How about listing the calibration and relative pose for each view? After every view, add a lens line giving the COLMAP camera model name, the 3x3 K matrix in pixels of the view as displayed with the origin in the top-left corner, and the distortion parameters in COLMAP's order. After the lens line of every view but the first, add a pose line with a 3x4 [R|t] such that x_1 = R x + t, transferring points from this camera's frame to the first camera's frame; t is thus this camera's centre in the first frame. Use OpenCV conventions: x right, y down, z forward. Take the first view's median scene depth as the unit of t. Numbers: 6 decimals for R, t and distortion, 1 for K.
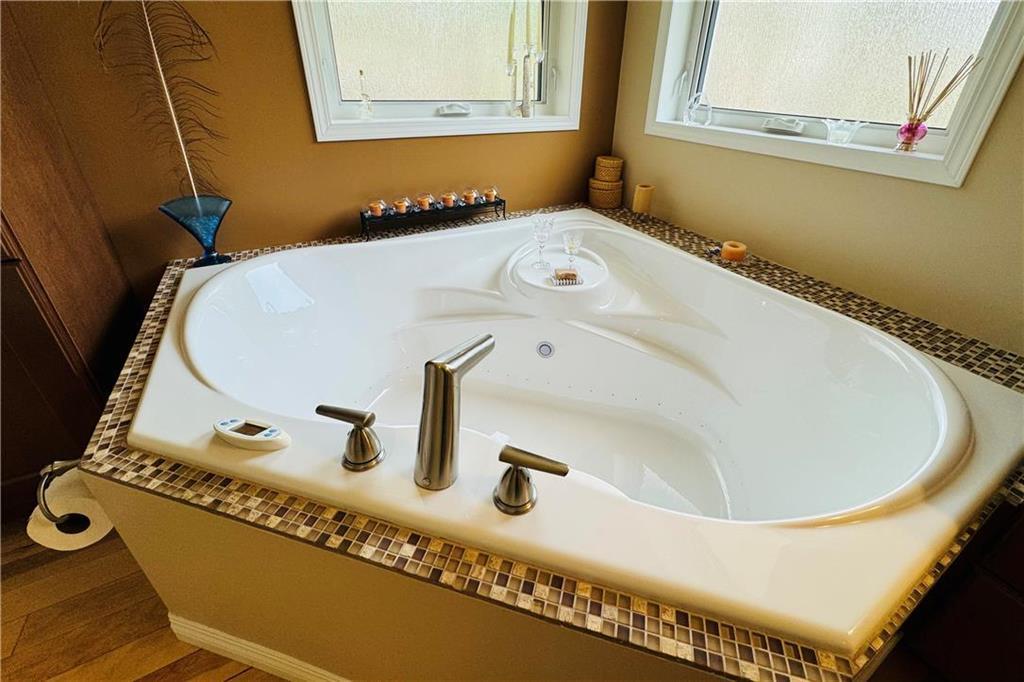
lens RADIAL K [[397.4, 0, 512.0], [0, 397.4, 288.6], [0, 0, 1]] dist [0.000028, 0.000019]
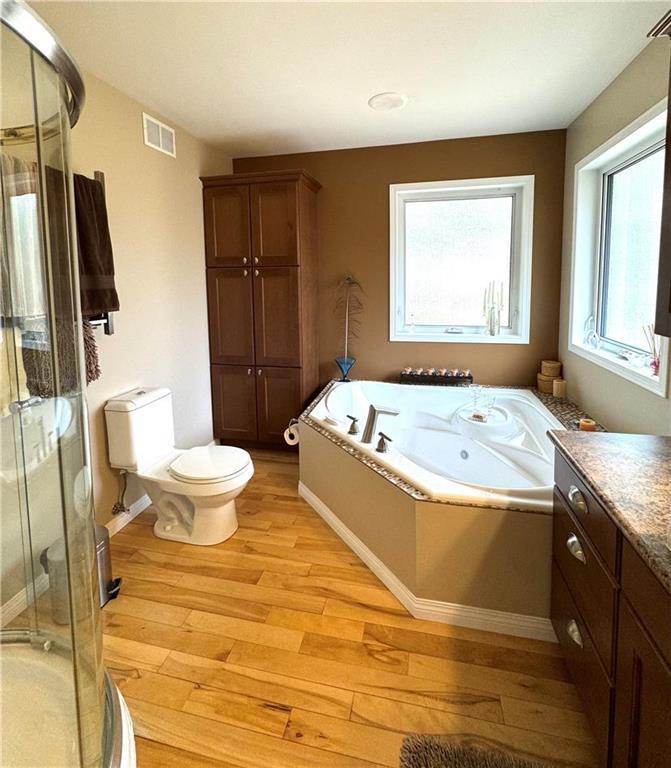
lens RADIAL K [[402.9, 0, 335.5], [0, 402.9, 384.0], [0, 0, 1]] dist [-0.000152, -0.000032]
pose [[0.724135, 0.153530, -0.672352, 1.035838], [-0.288047, 0.953130, -0.092587, 0.222271], [0.626624, 0.260715, 0.734419, -1.026003]]
